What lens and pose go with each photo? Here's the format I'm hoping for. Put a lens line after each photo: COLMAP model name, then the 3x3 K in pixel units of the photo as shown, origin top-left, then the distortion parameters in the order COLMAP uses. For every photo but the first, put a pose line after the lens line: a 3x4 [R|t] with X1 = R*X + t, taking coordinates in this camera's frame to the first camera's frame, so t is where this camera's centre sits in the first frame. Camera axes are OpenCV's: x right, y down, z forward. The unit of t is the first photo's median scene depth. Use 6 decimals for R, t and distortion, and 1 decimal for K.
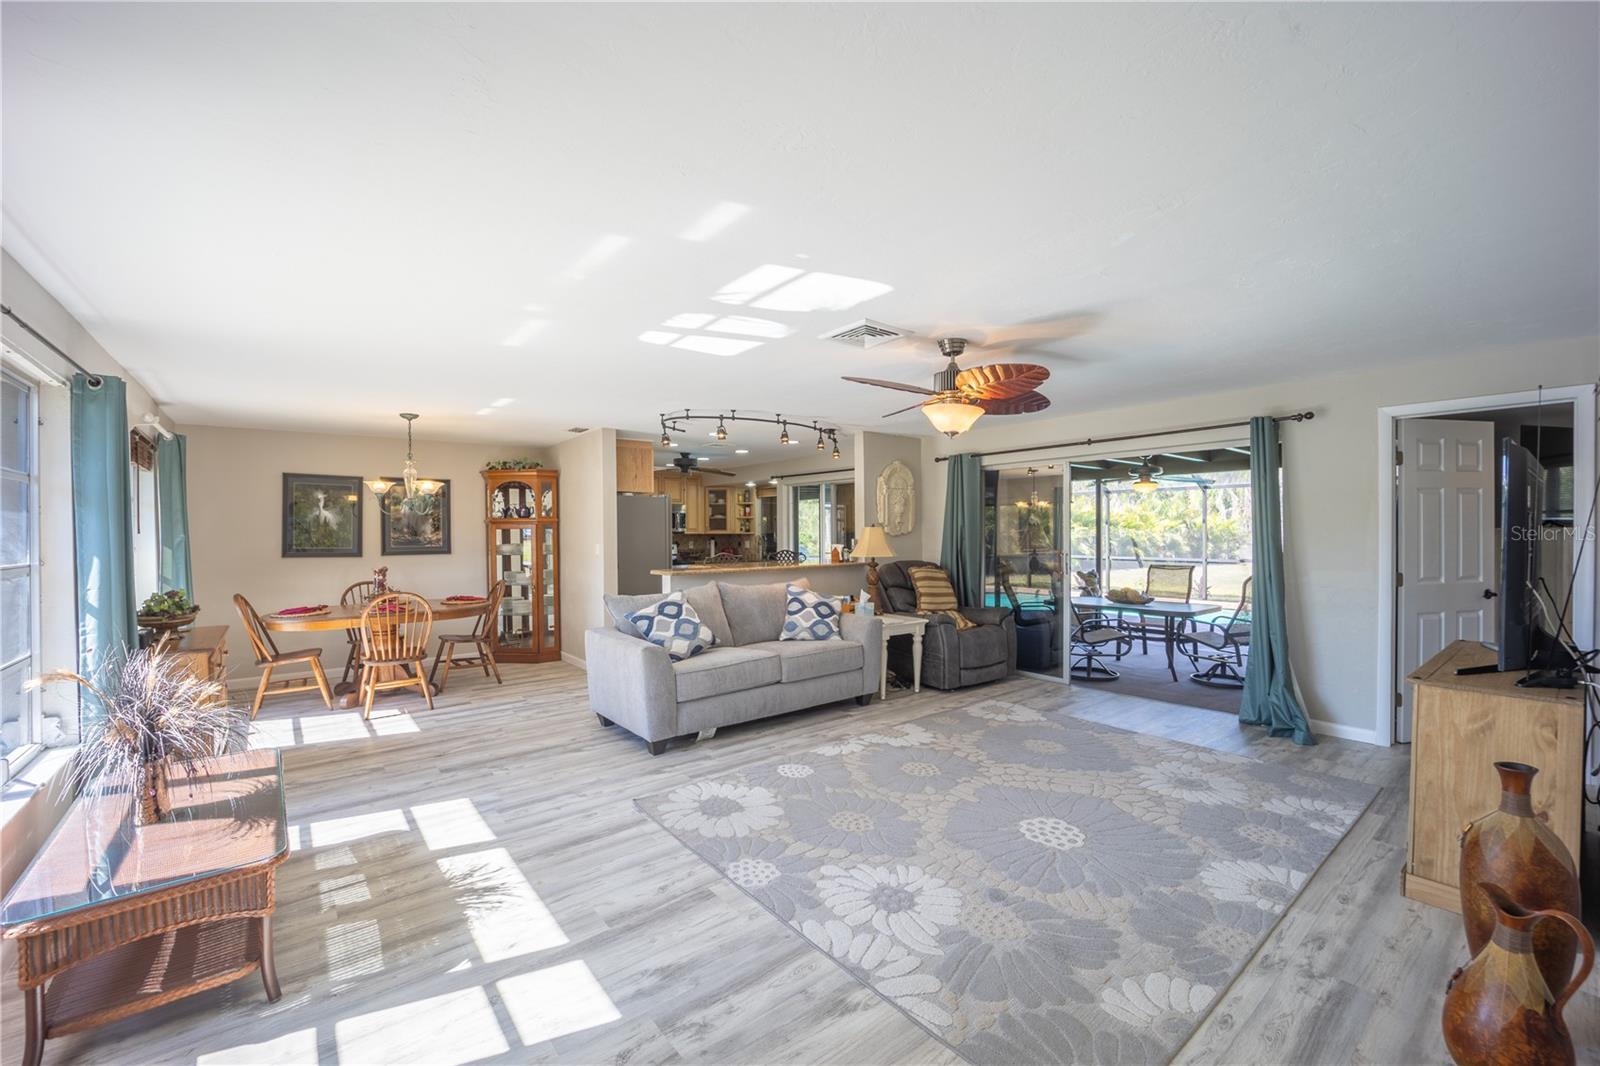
lens RADIAL K [[648.8, 0, 802.5], [0, 648.8, 535.2], [0, 0, 1]] dist [-0.021948, 0.000443]
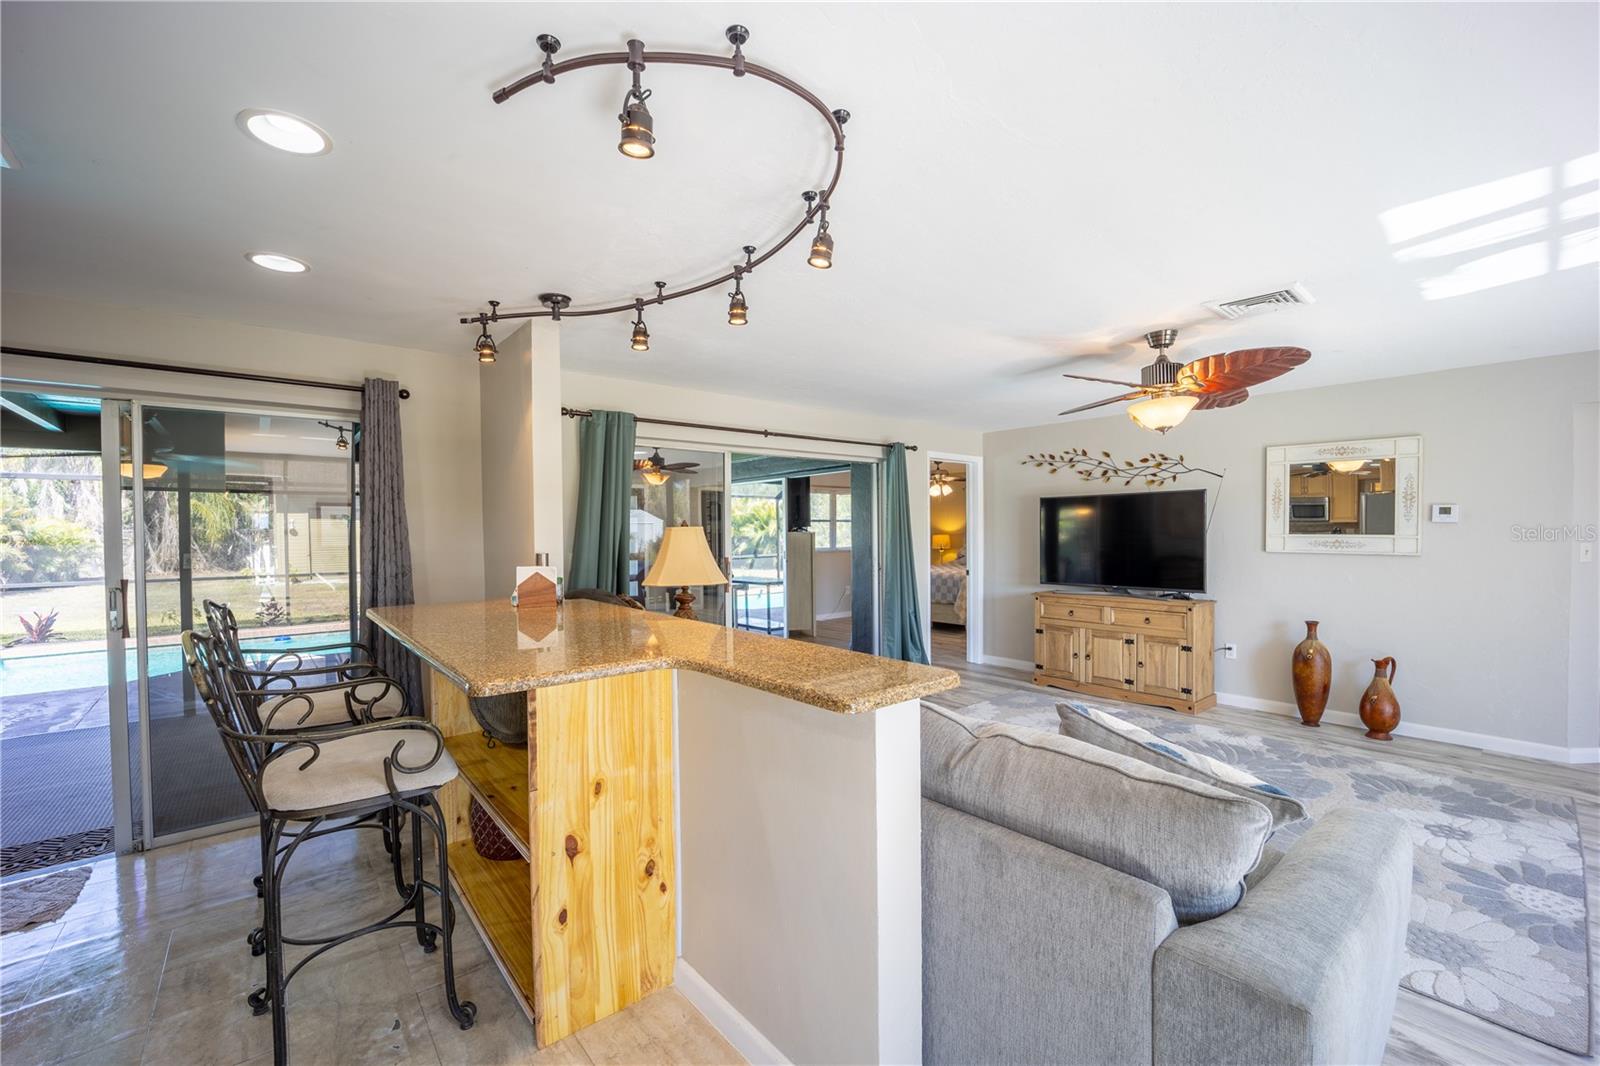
lens RADIAL K [[648.8, 0, 799.5], [0, 648.8, 536.8], [0, 0, 1]] dist [-0.021948, 0.000443]
pose [[-0.019392, -0.004002, 0.999804, -0.554258], [0.014409, 0.999887, 0.004282, -0.006785], [-0.999708, 0.014489, -0.019332, 1.216607]]
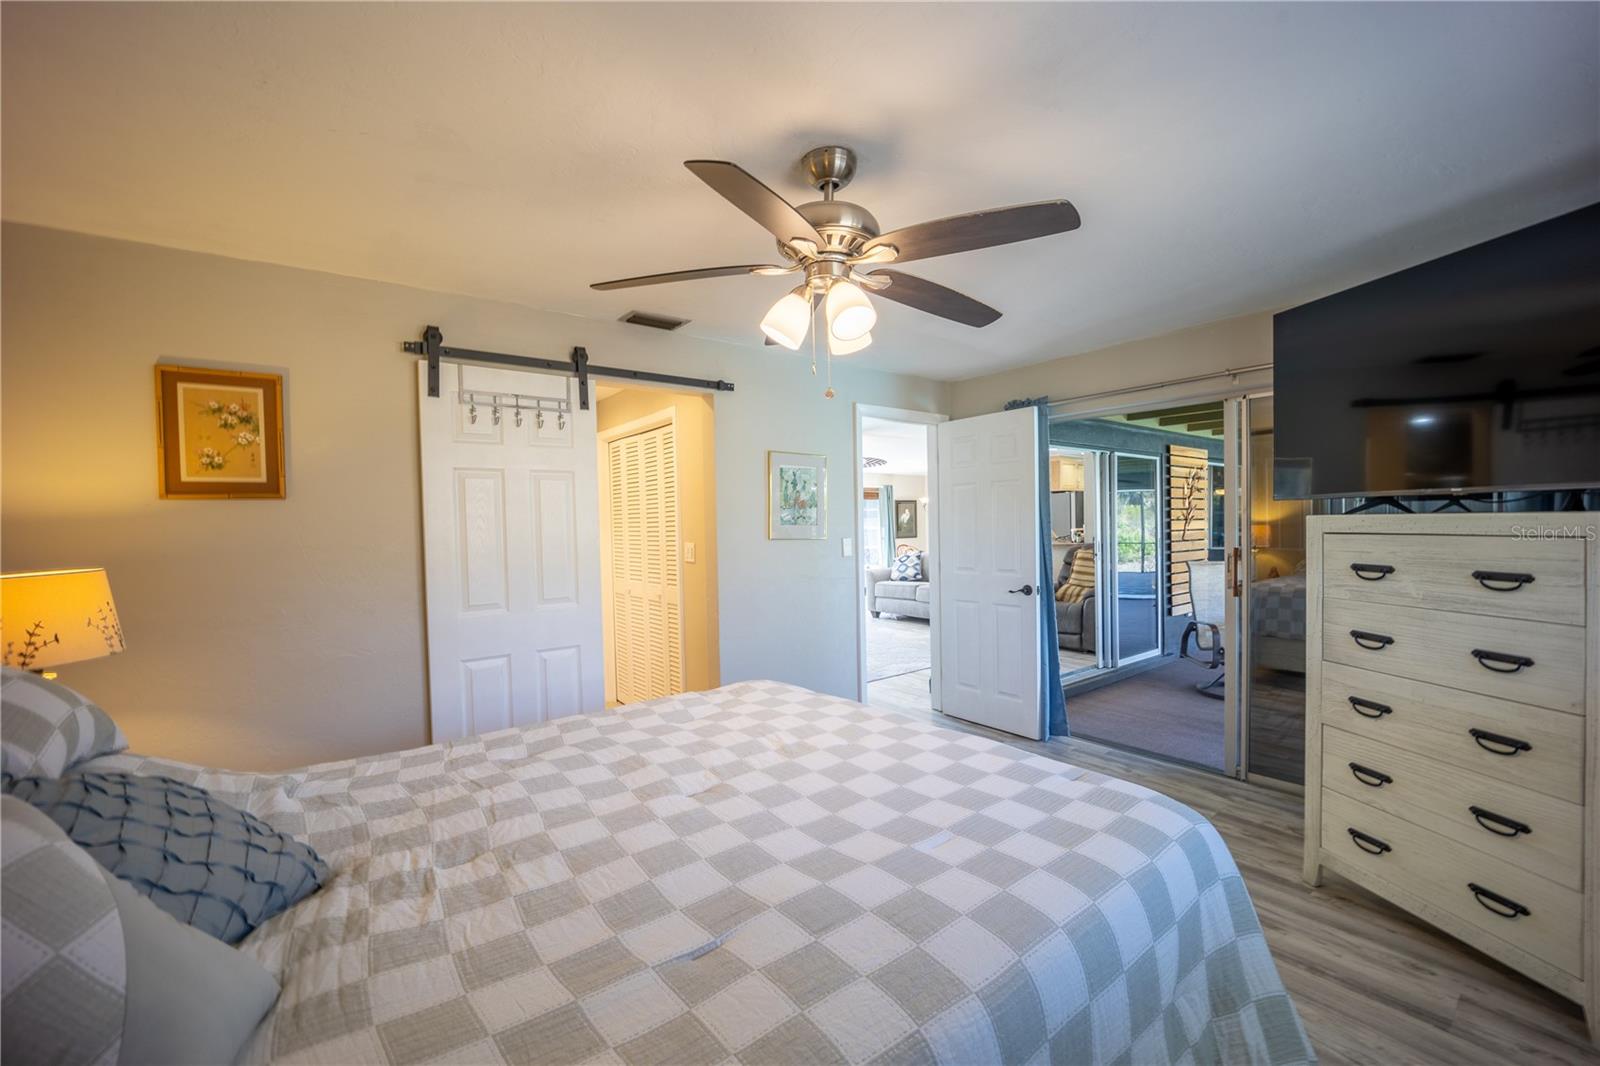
lens RADIAL K [[648.8, 0, 806.3], [0, 648.8, 537.8], [0, 0, 1]] dist [-0.021948, 0.000443]
pose [[-0.014616, 0.028522, -0.999486, 1.922301], [0.016408, 0.999465, 0.028281, -0.017851], [0.999759, -0.015986, -0.015076, 0.720295]]
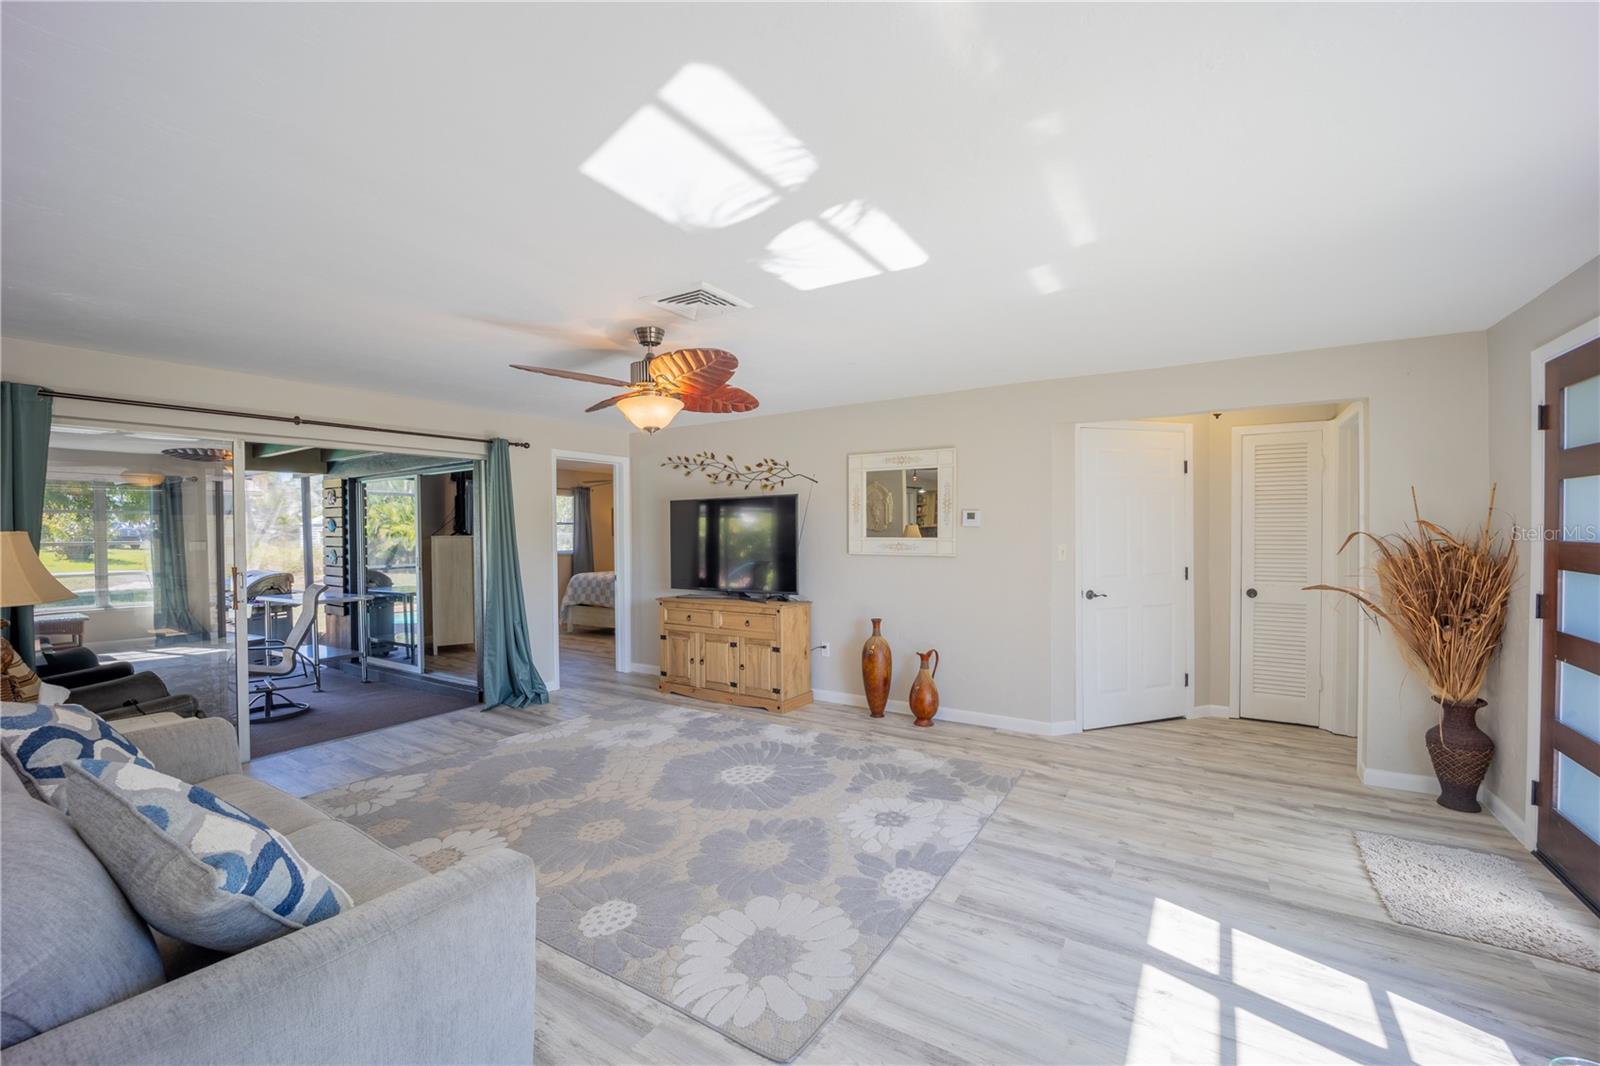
lens RADIAL K [[648.8, 0, 801.1], [0, 648.8, 537.8], [0, 0, 1]] dist [-0.021948, 0.000443]
pose [[-0.317316, -0.001220, 0.948319, -0.556166], [0.016991, 0.999831, 0.006971, -0.003739], [-0.948168, 0.018325, -0.317242, 0.854477]]
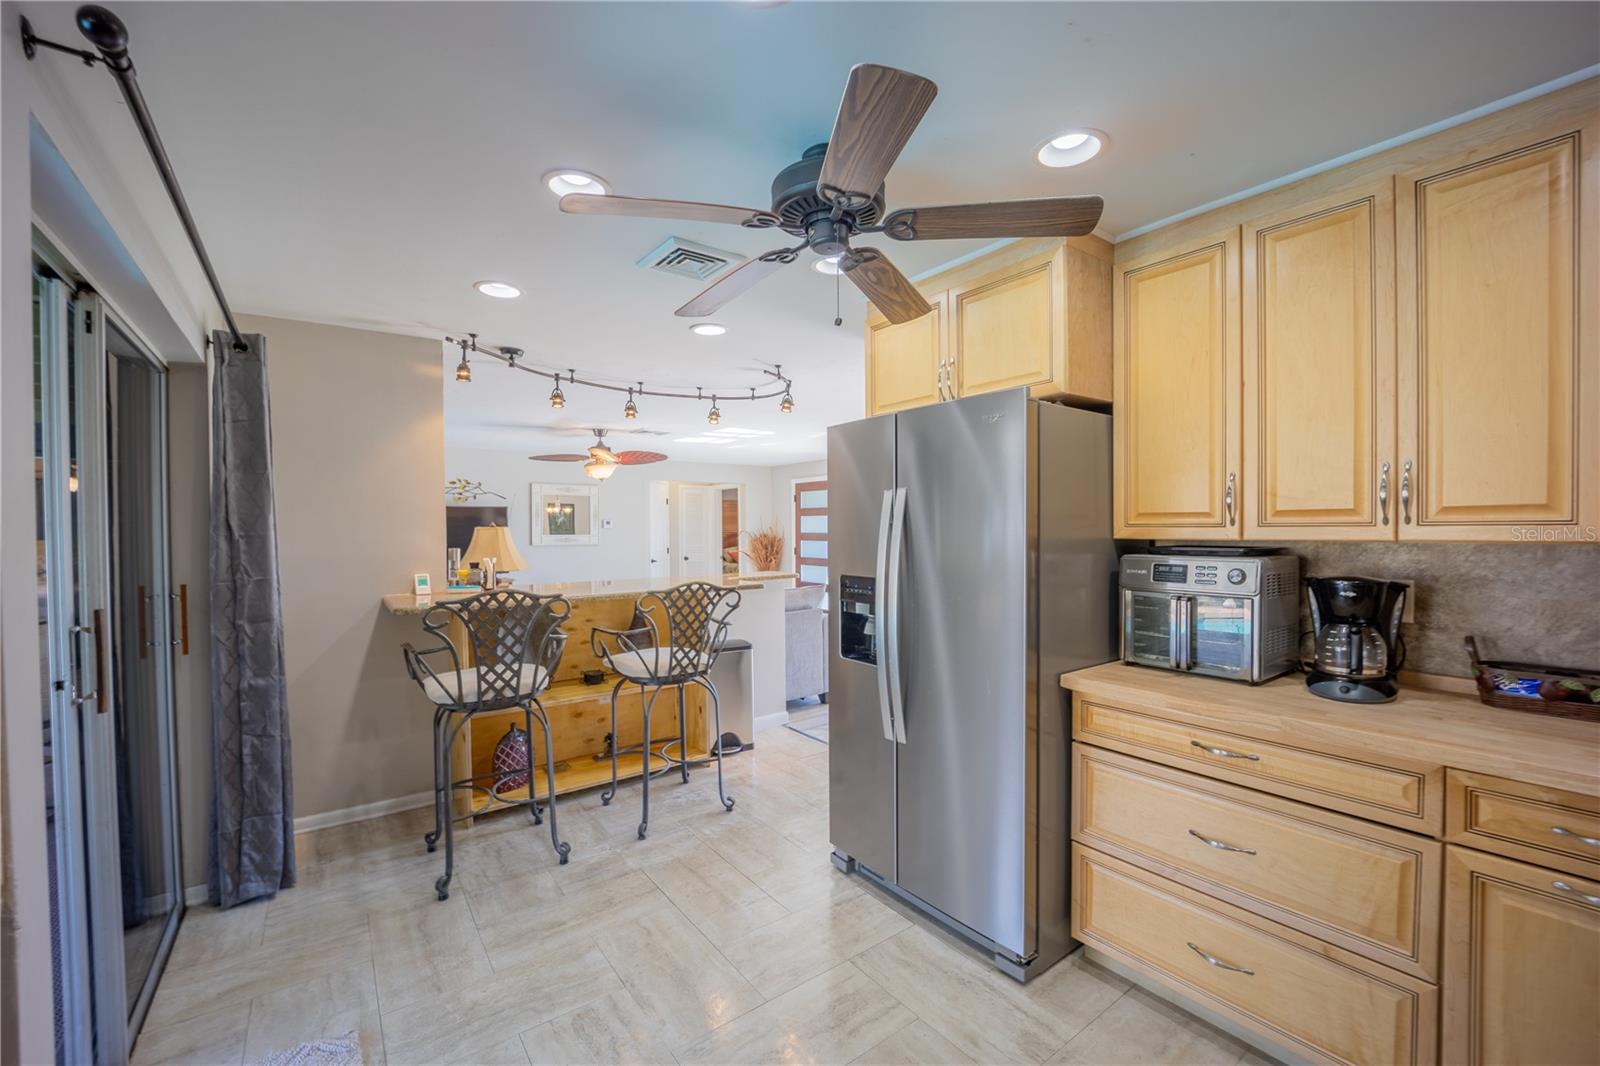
lens RADIAL K [[648.8, 0, 806.1], [0, 648.8, 534.3], [0, 0, 1]] dist [-0.021948, 0.000443]
pose [[-0.999102, 0.015427, 0.039467, -0.335935], [0.016019, 0.999763, 0.014713, -0.011462], [-0.039231, 0.015332, -0.999113, 2.218132]]
